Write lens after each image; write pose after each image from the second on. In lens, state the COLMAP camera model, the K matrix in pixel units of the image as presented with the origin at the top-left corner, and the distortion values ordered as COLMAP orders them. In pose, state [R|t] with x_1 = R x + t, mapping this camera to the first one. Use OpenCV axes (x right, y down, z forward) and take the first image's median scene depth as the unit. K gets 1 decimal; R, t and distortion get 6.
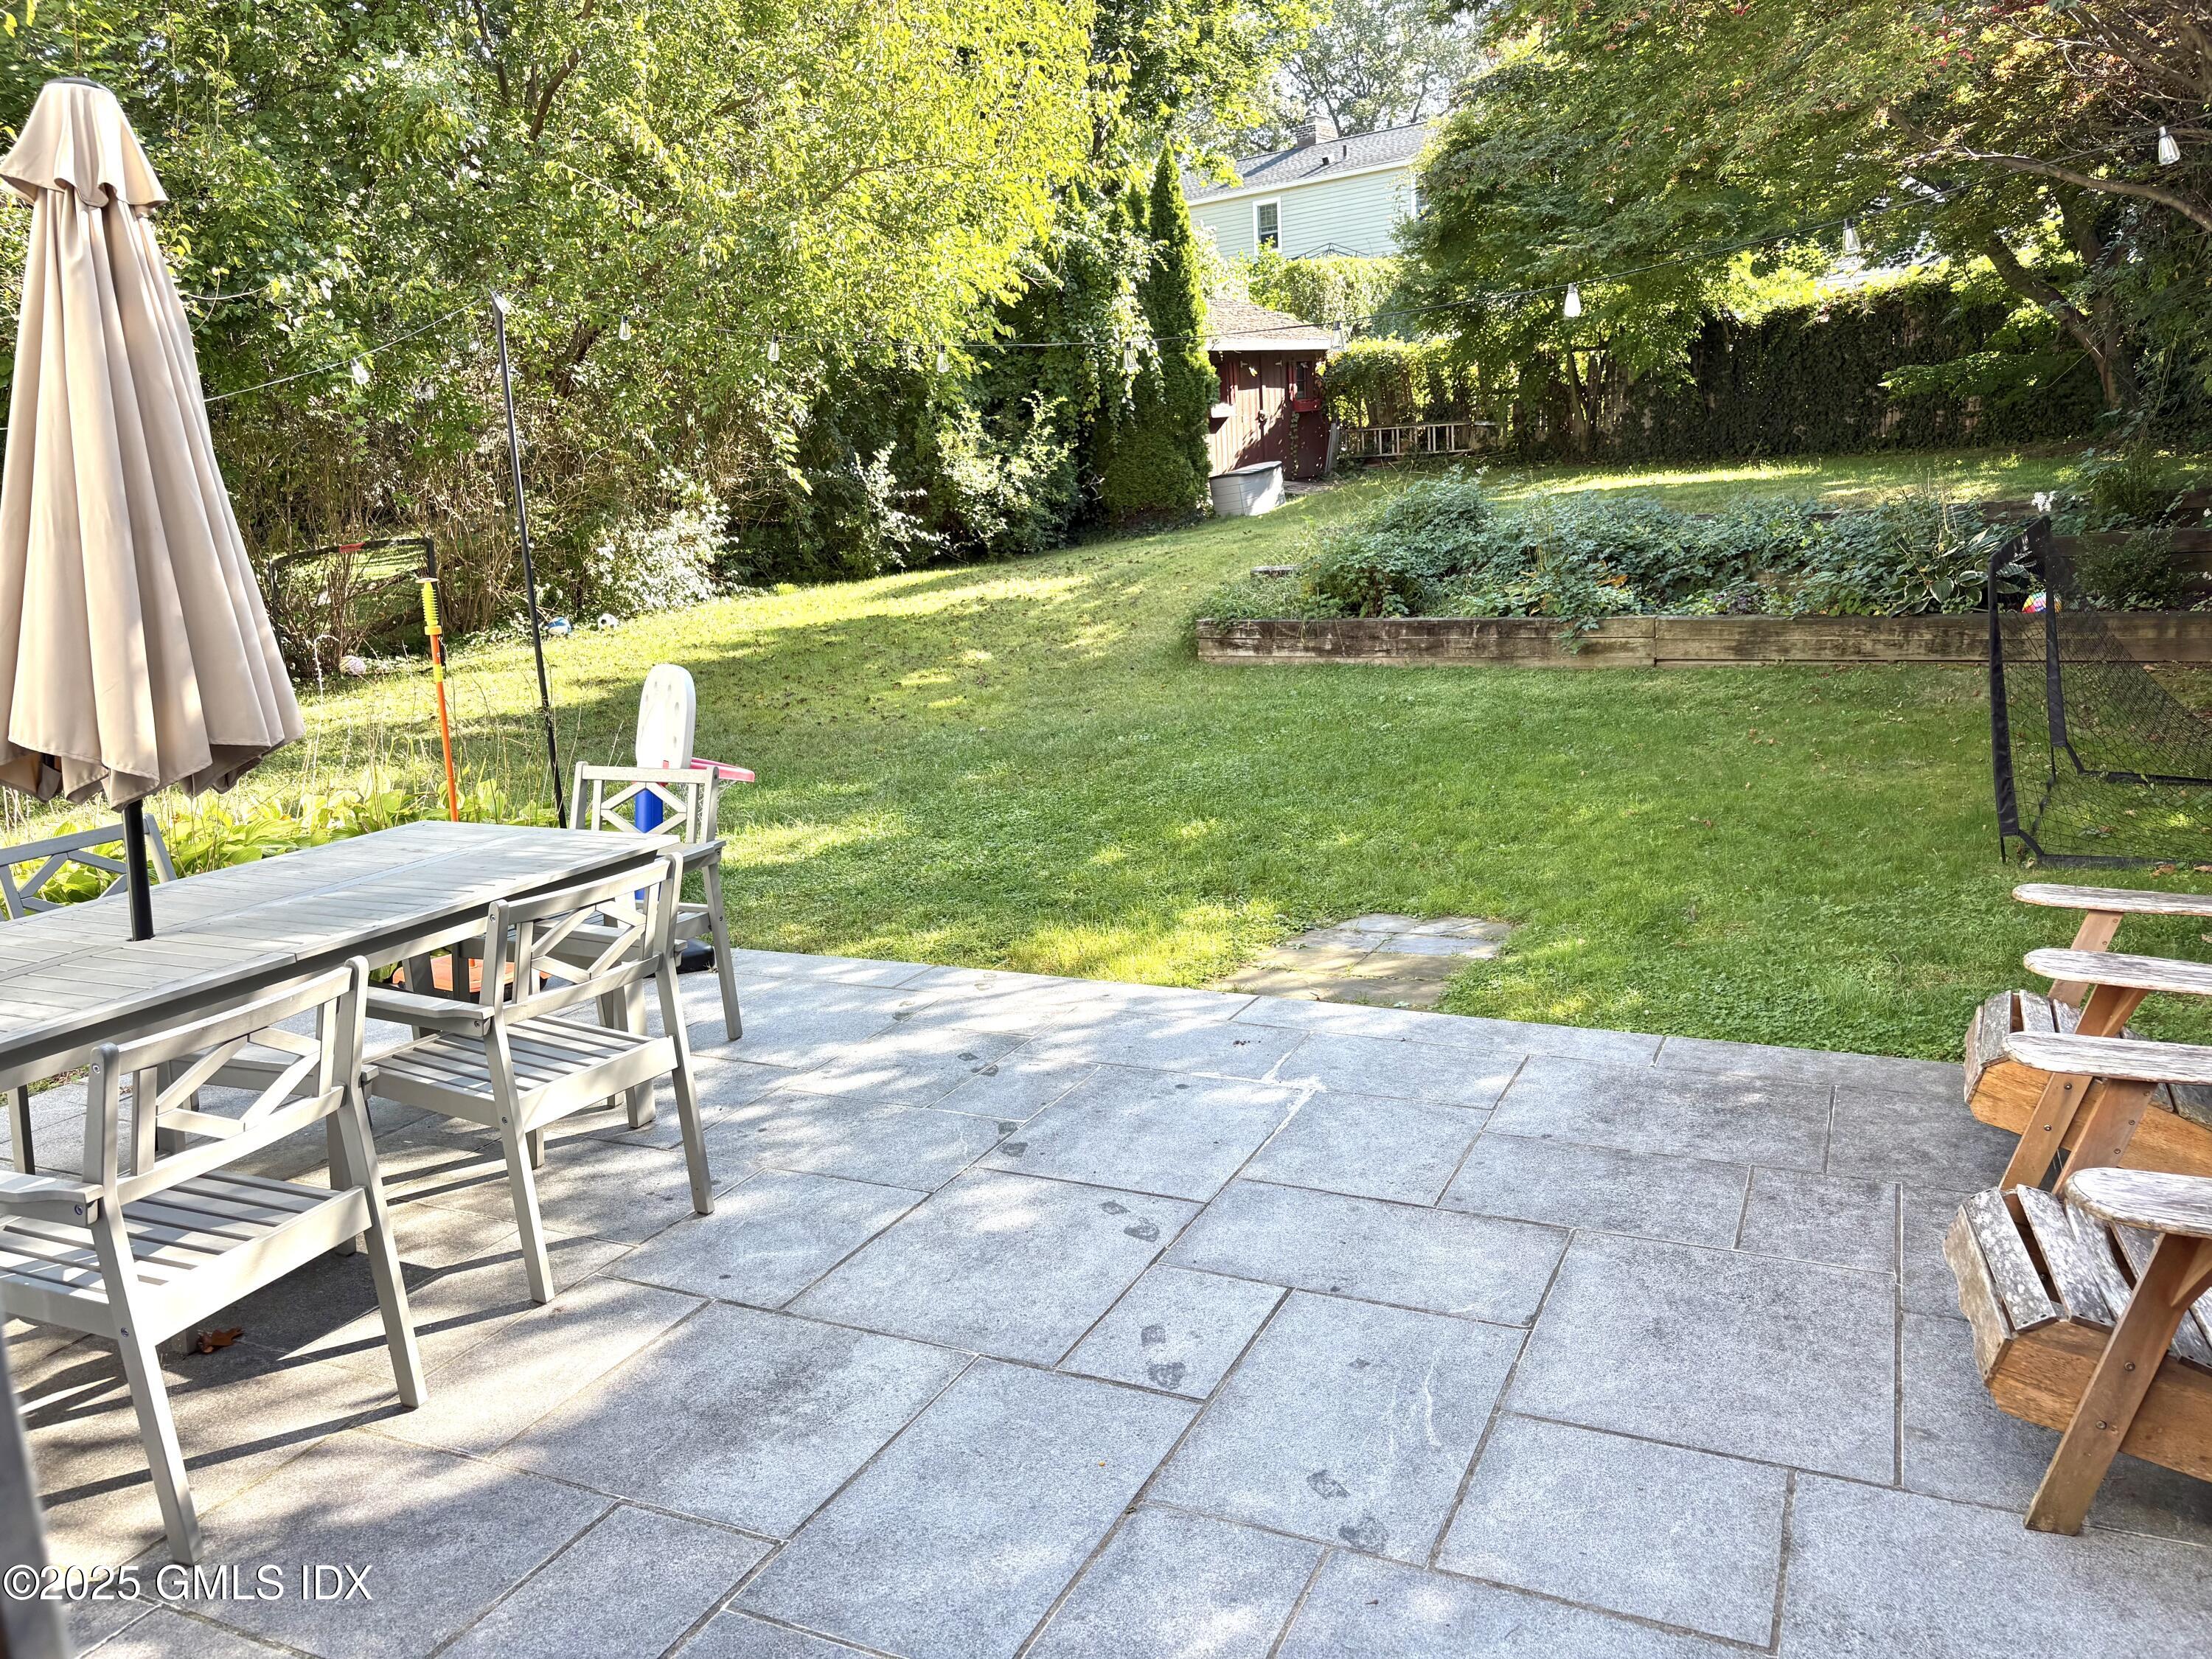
lens RADIAL K [[1669.6, 0, 1103.7], [0, 1669.6, 836.3], [0, 0, 1]] dist [0.064695, -0.078466]
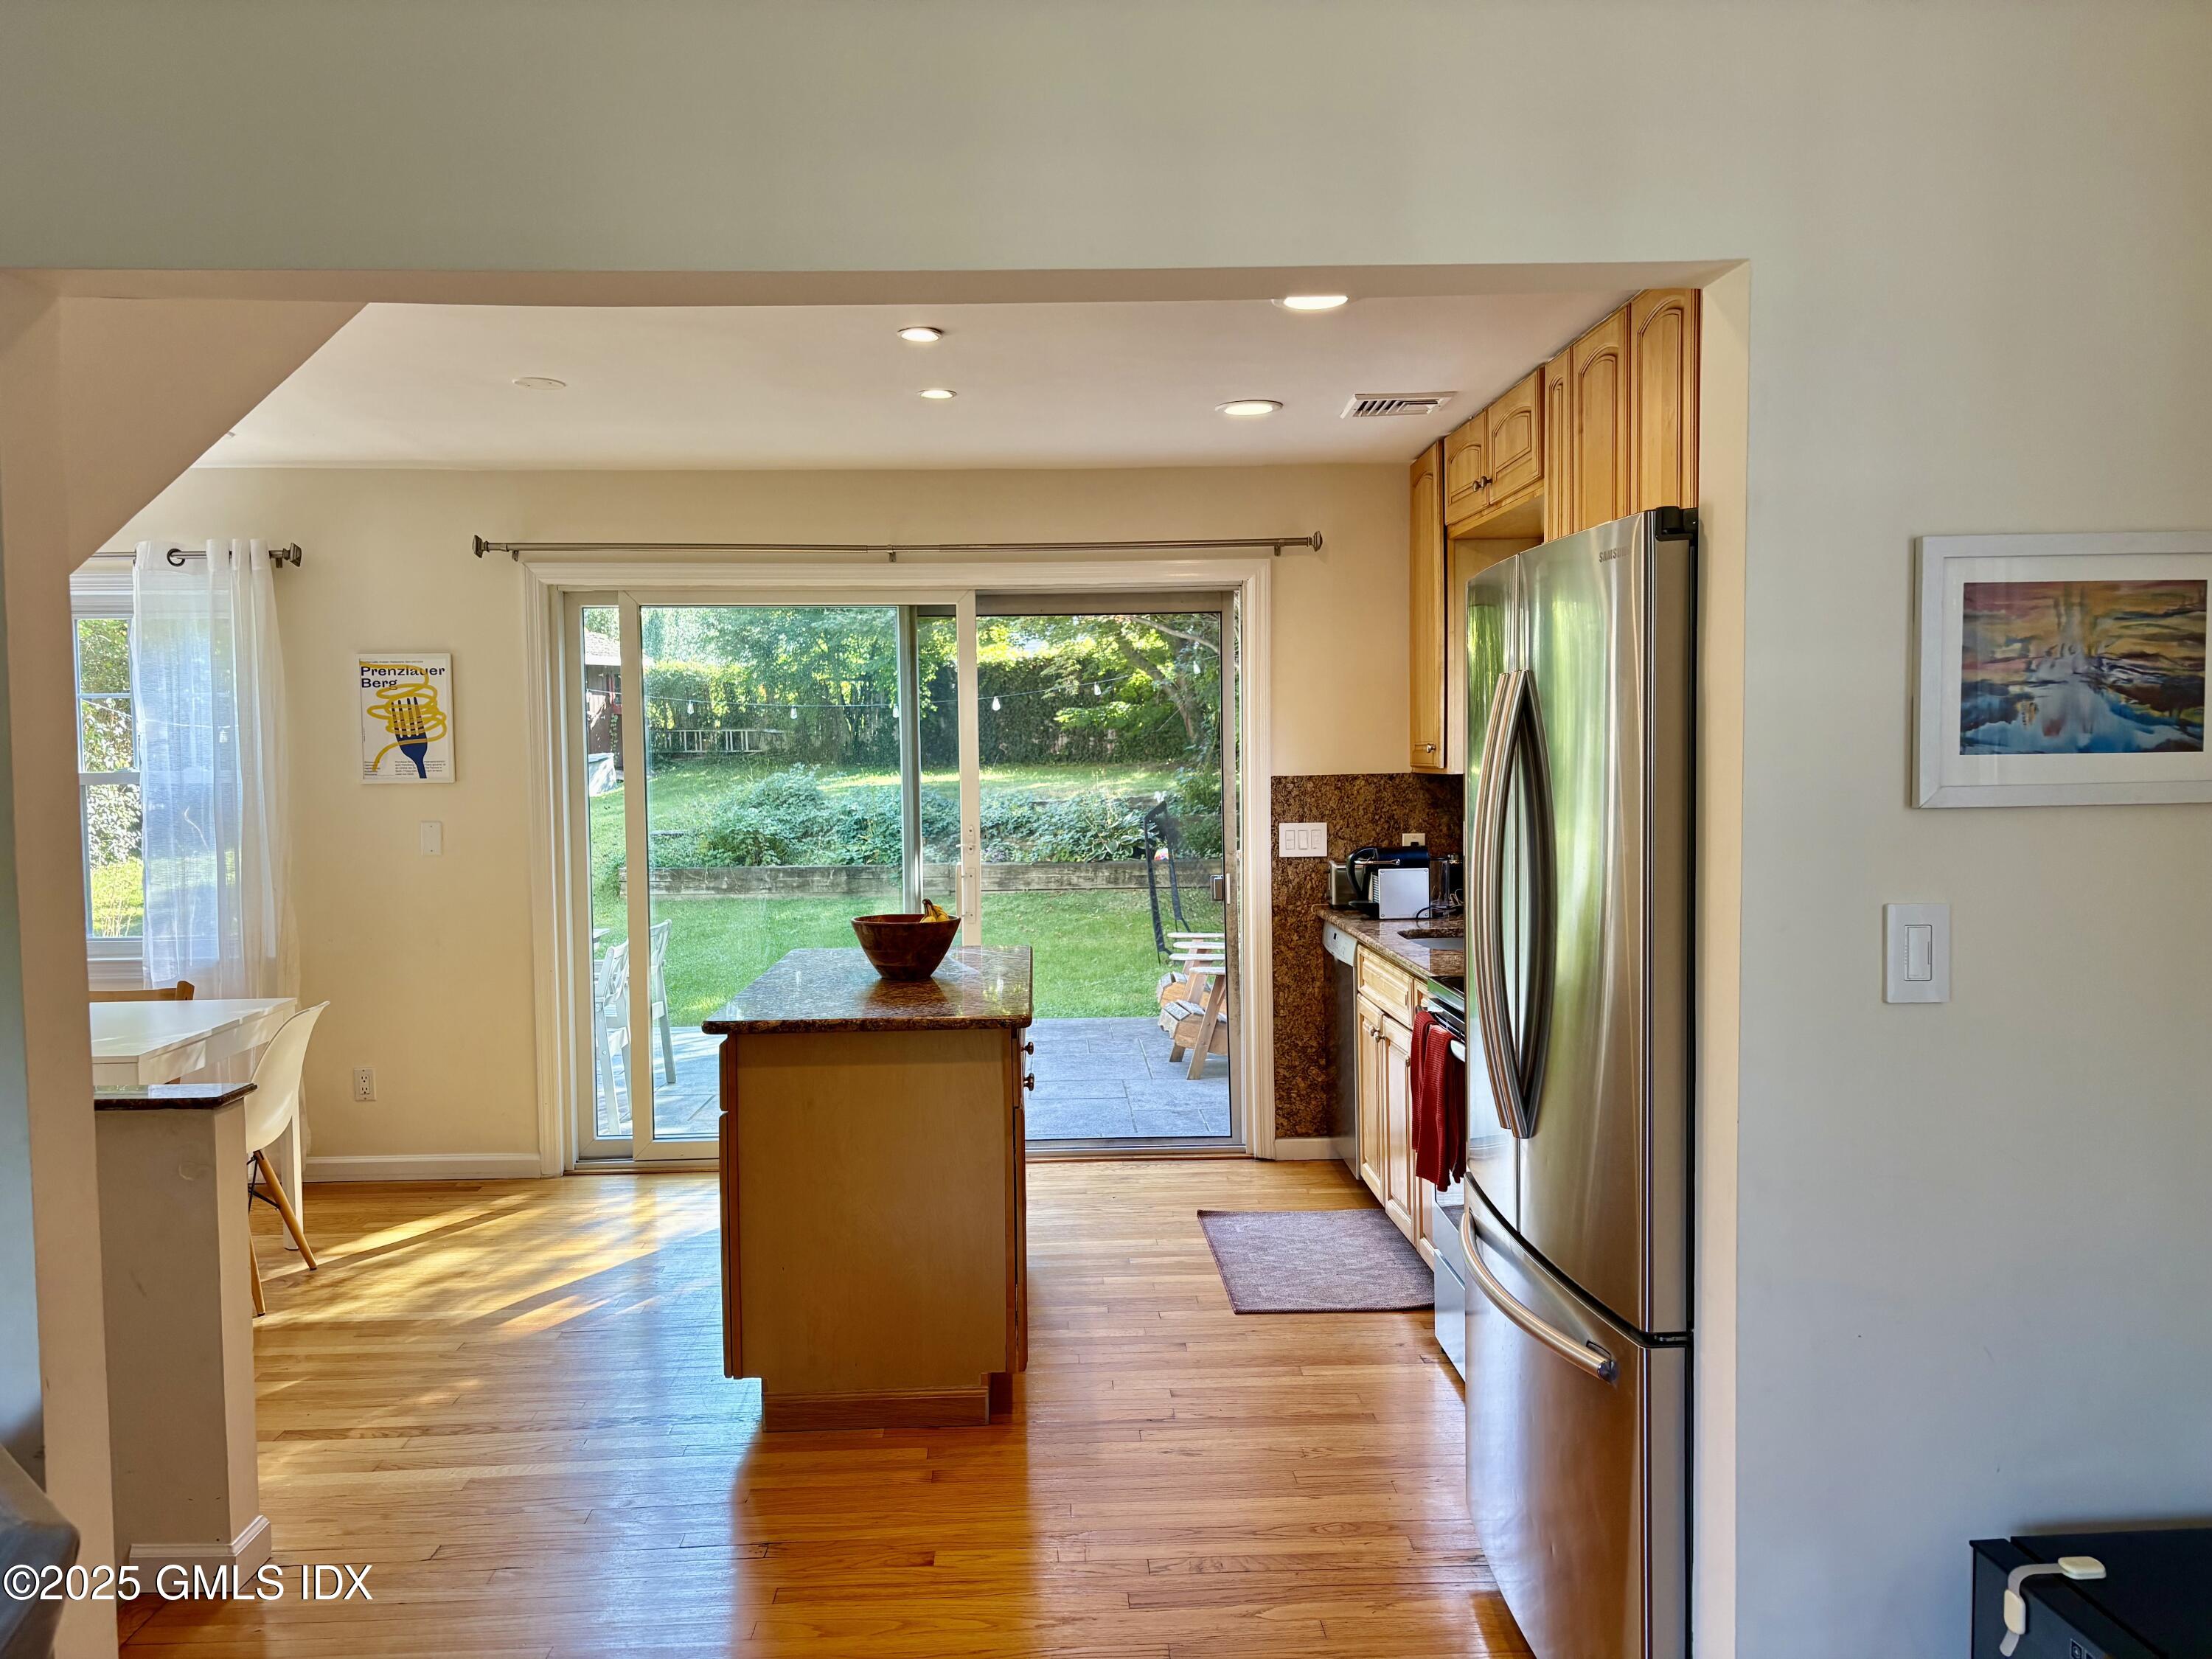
lens RADIAL K [[1669.6, 0, 1104.2], [0, 1669.6, 842.4], [0, 0, 1]] dist [0.064695, -0.078466]
pose [[0.891251, 0.010252, 0.453395, -0.152284], [0.066237, 0.986081, -0.152500, 0.059257], [-0.448648, 0.165947, 0.878167, -0.263263]]
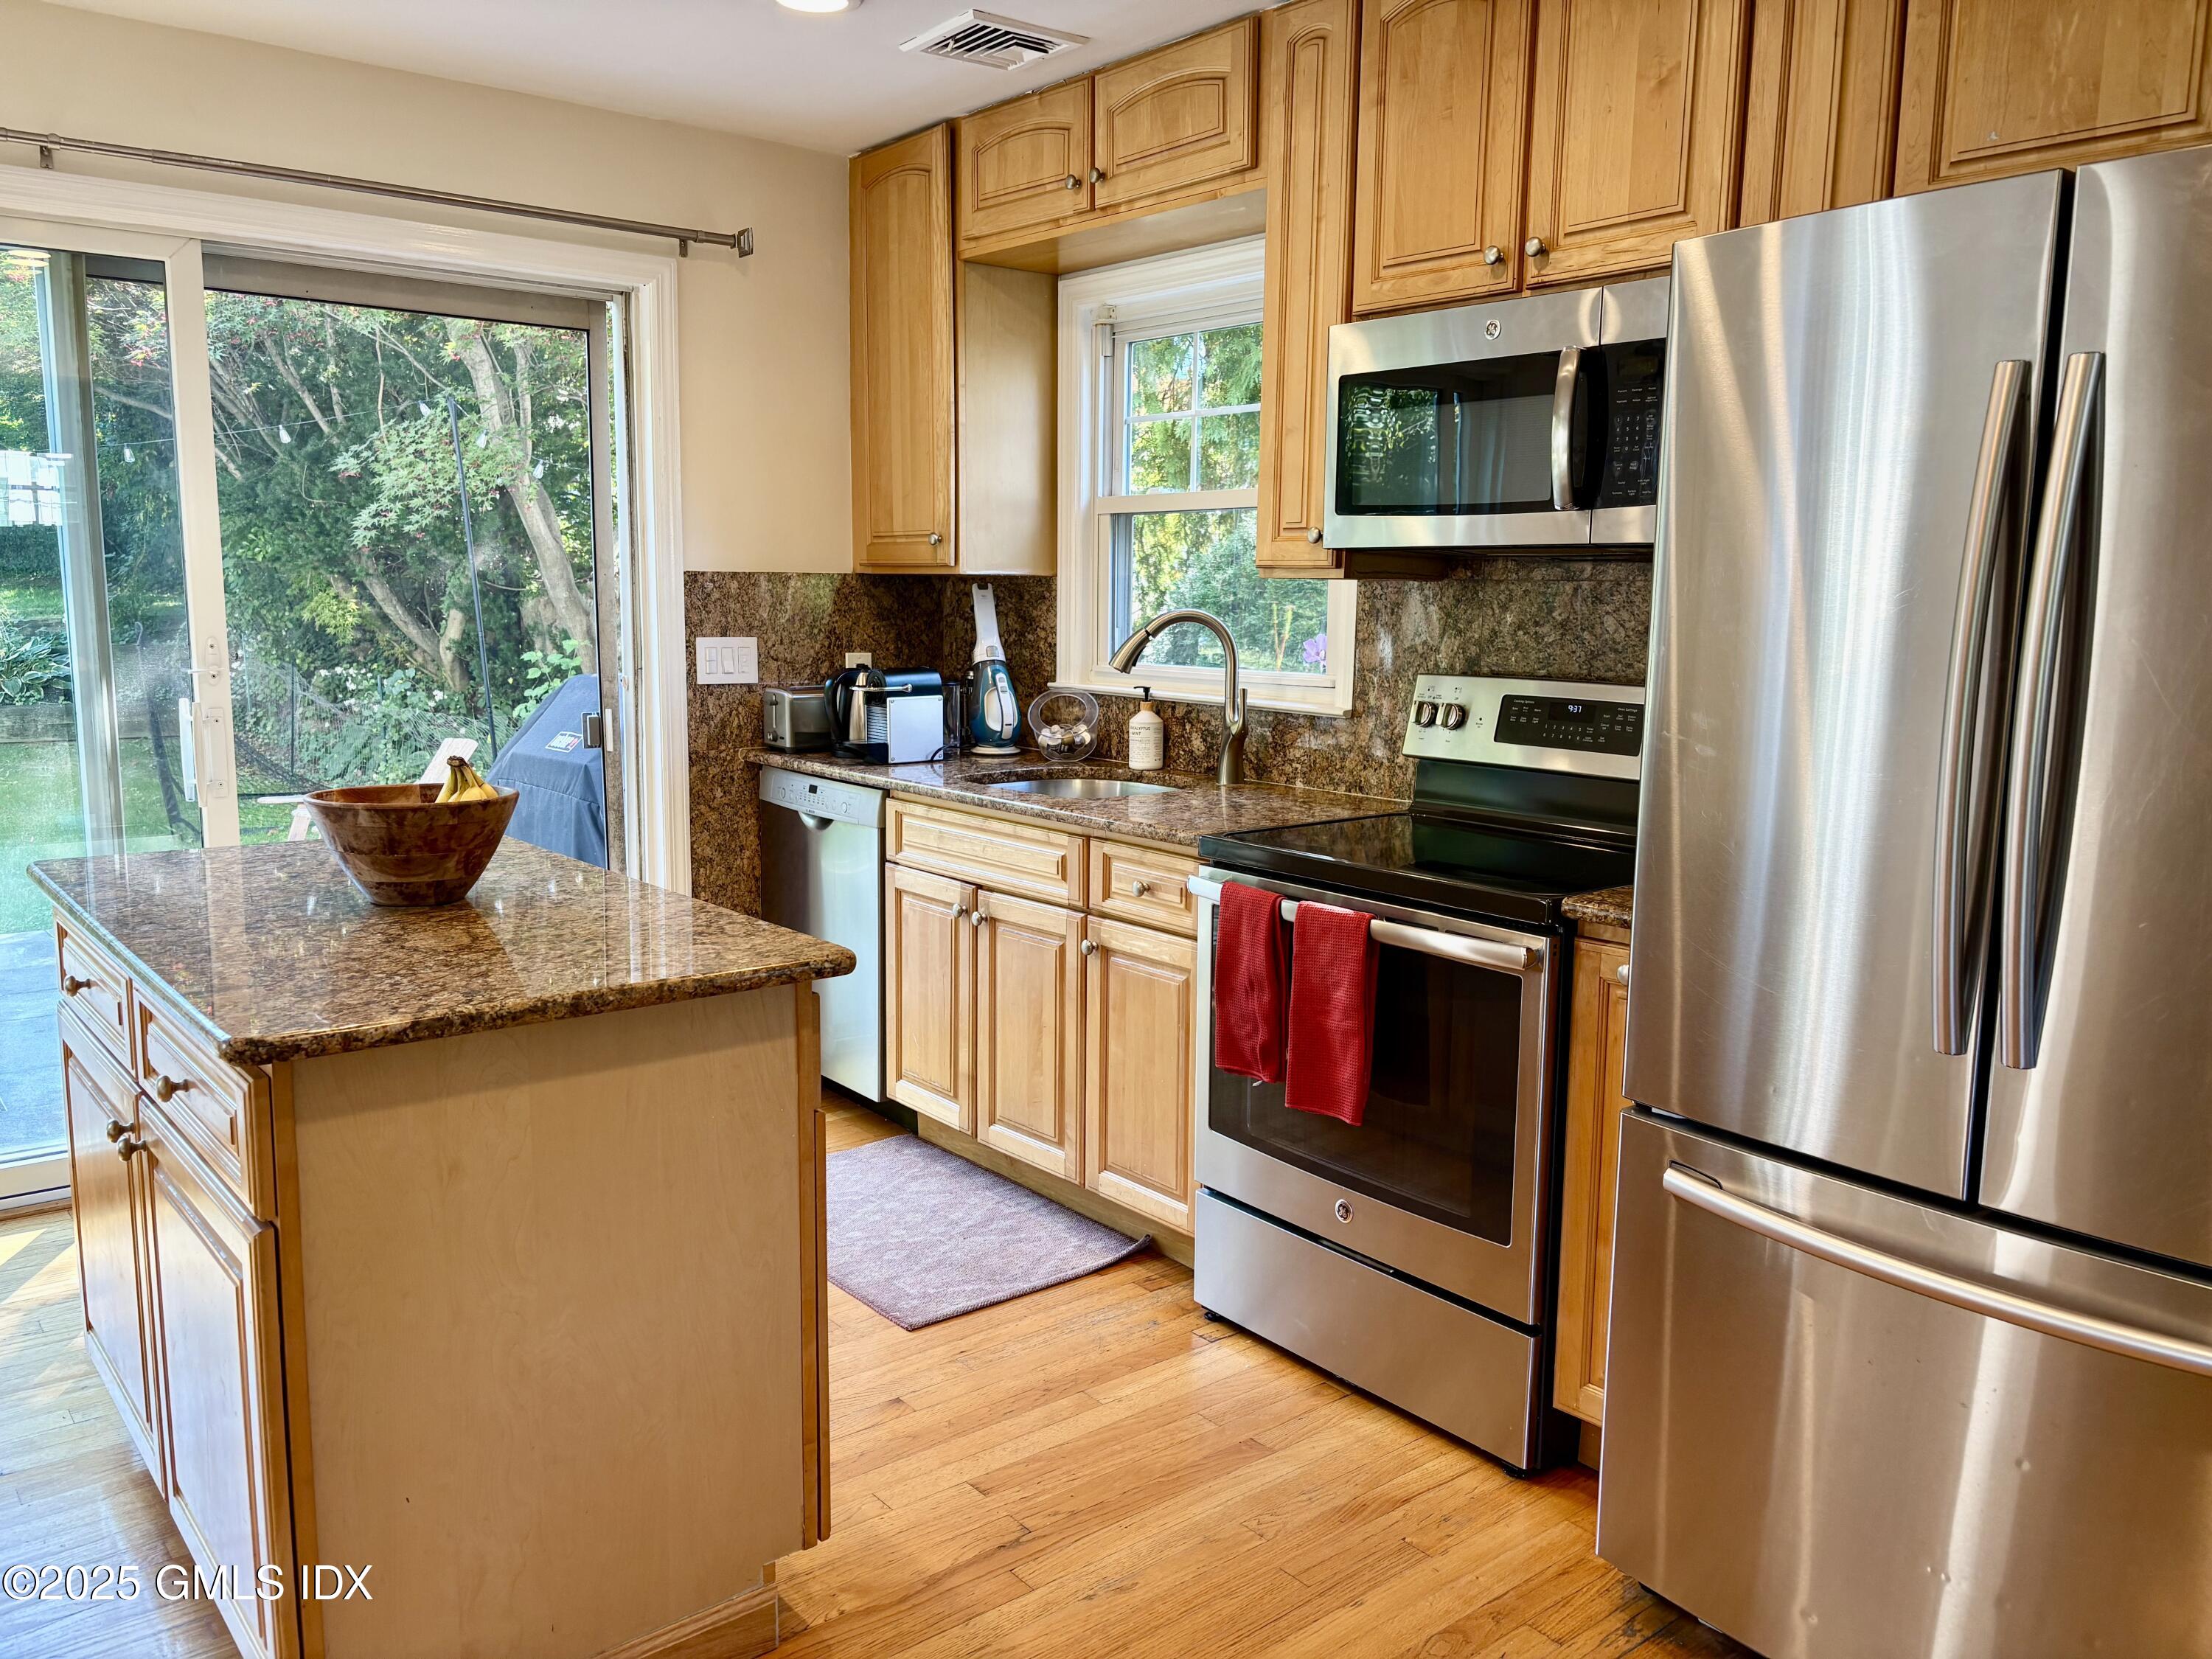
lens RADIAL K [[1669.6, 0, 1117.9], [0, 1669.6, 847.9], [0, 0, 1]] dist [0.064695, -0.078466]
pose [[0.433950, -0.087647, 0.896664, -0.163258], [0.156246, 0.987497, 0.020909, 0.042920], [-0.887285, 0.131027, 0.442218, -0.153934]]
